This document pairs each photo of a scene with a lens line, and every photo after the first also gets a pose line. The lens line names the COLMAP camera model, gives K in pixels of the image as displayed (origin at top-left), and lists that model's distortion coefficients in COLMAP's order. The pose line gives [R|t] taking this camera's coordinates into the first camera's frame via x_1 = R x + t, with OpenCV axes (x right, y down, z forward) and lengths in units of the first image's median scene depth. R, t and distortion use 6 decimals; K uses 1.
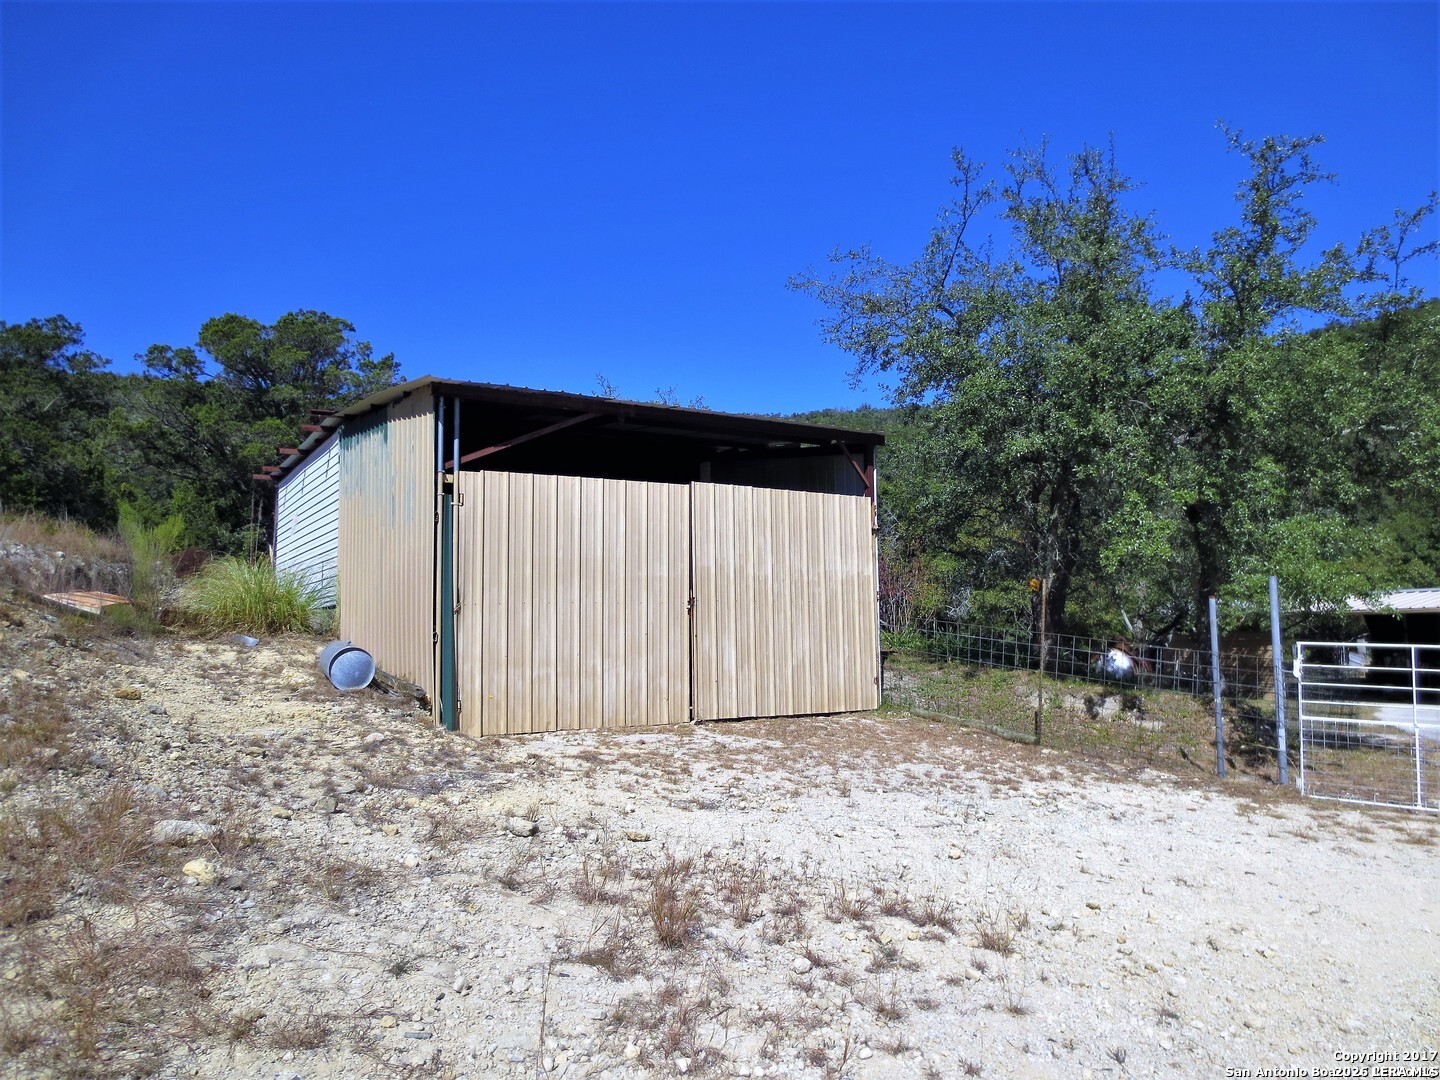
lens RADIAL K [[1022.4, 0, 720.0], [0, 1022.4, 540.0], [0, 0, 1]] dist [-0.022856, 0.000849]
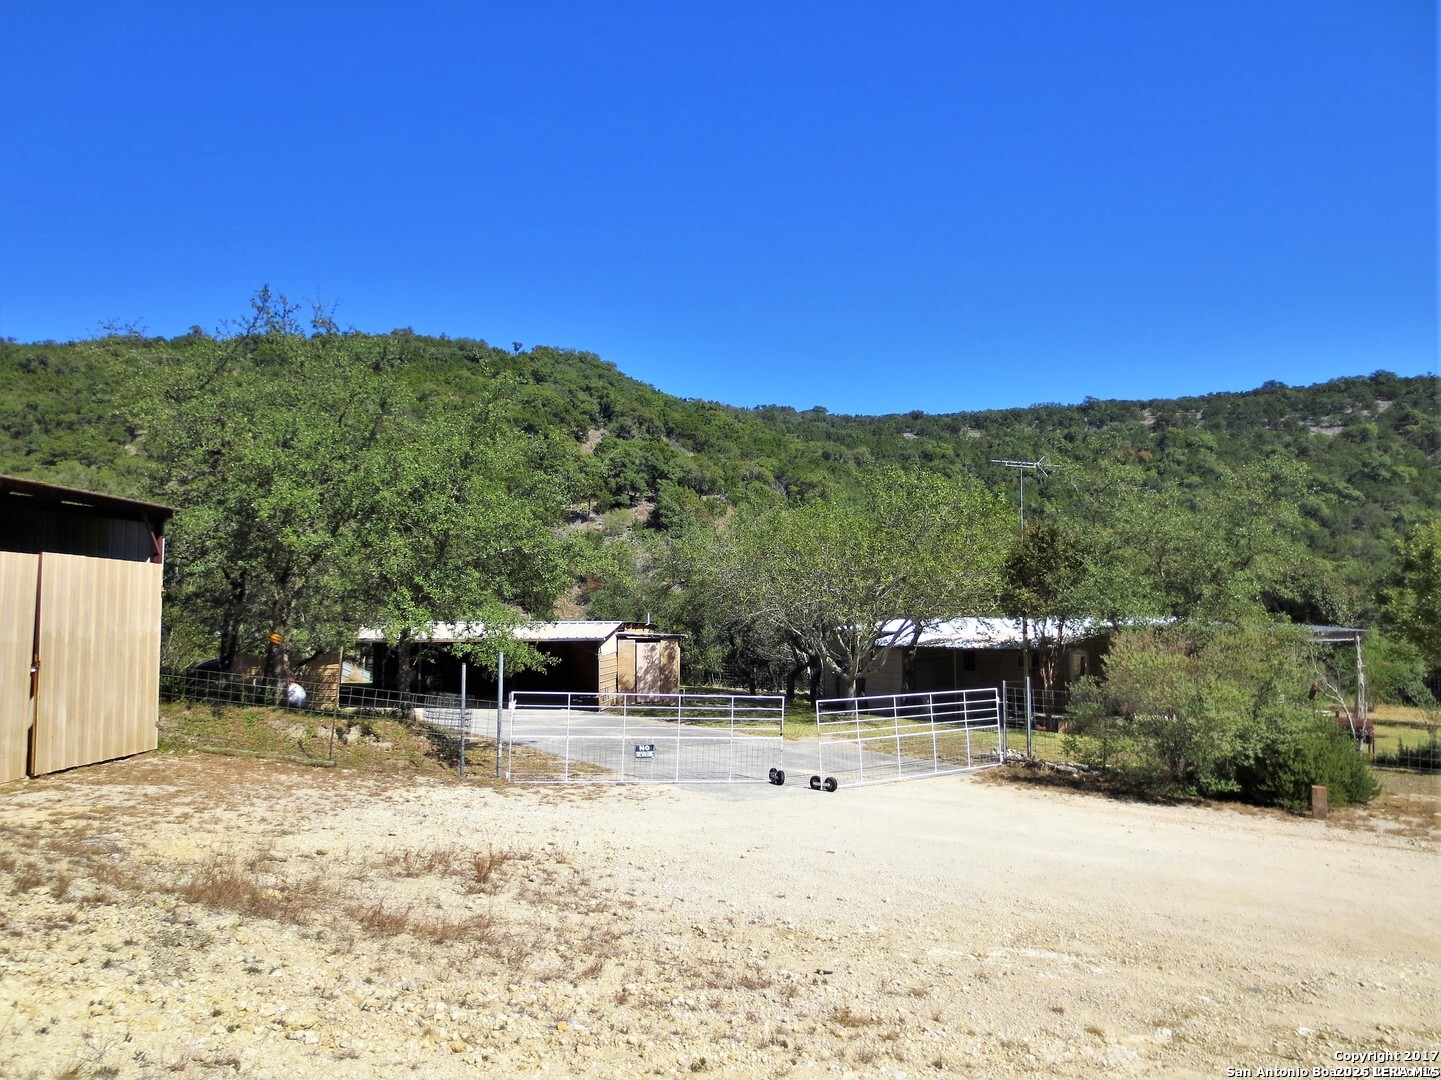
lens RADIAL K [[1056.4, 0, 720.5], [0, 1056.4, 540.0], [0, 0, 1]] dist [-0.023340, 0.004501]
pose [[0.557535, 0.074004, 0.826848, -0.541264], [-0.083995, 0.995936, -0.032501, -0.093987], [-0.825893, -0.051331, 0.561485, -0.201253]]
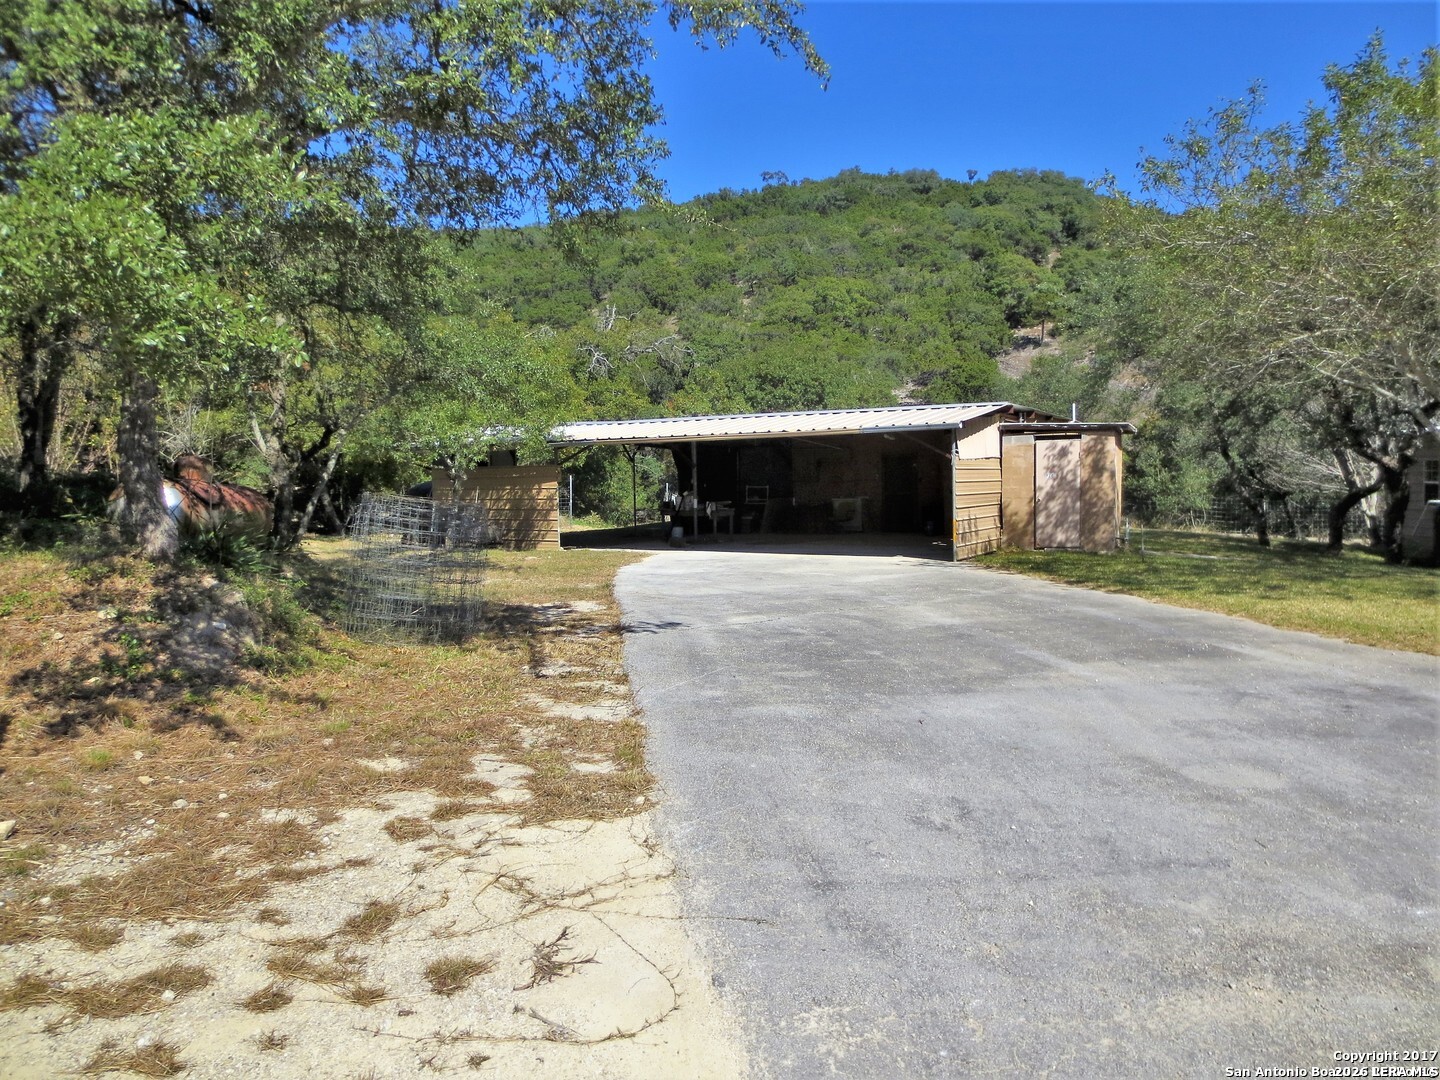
lens RADIAL K [[1055.7, 0, 720.0], [0, 1055.7, 540.0], [0, 0, 1]] dist [-0.023340, 0.004501]
pose [[0.856517, -0.030466, 0.515218, 0.482502], [-0.044249, 0.990246, 0.132118, 0.067795], [-0.514218, -0.135960, 0.846815, 0.458011]]
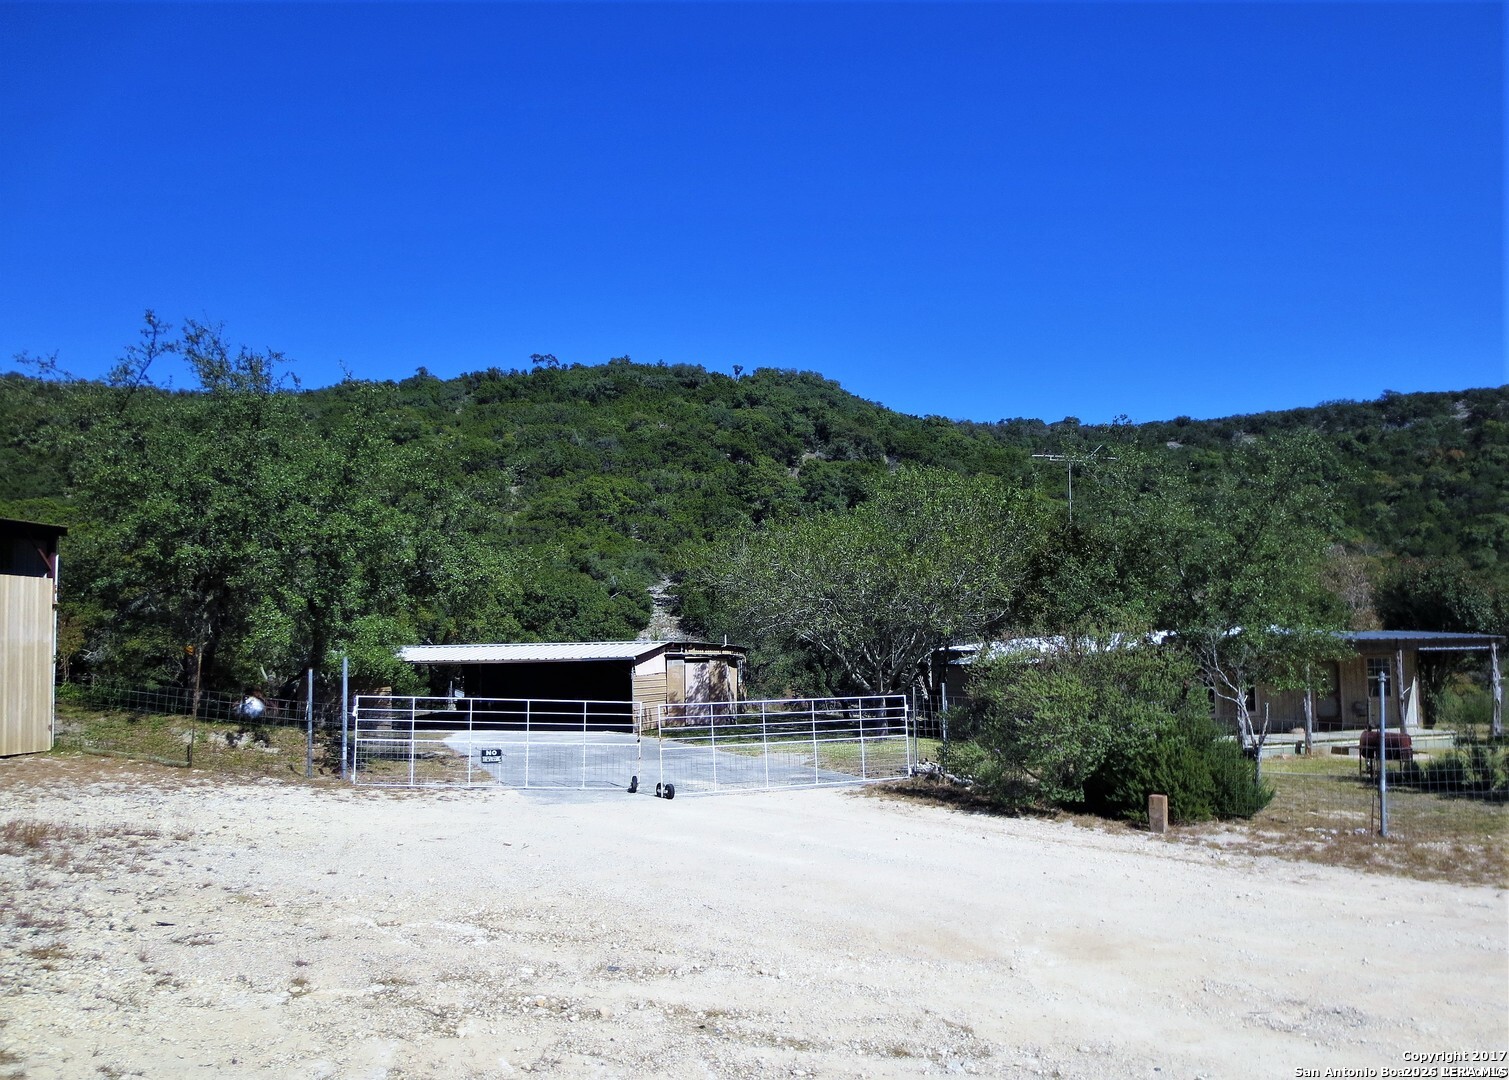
lens RADIAL K [[1121.4, 0, 770.5], [0, 1121.4, 589.0], [0, 0, 1]] dist [-0.020809, 0.002693]
pose [[0.700546, 0.045377, 0.712163, -0.224432], [-0.062295, 0.998055, -0.002314, -0.090002], [-0.710883, -0.042743, 0.702010, -0.618974]]
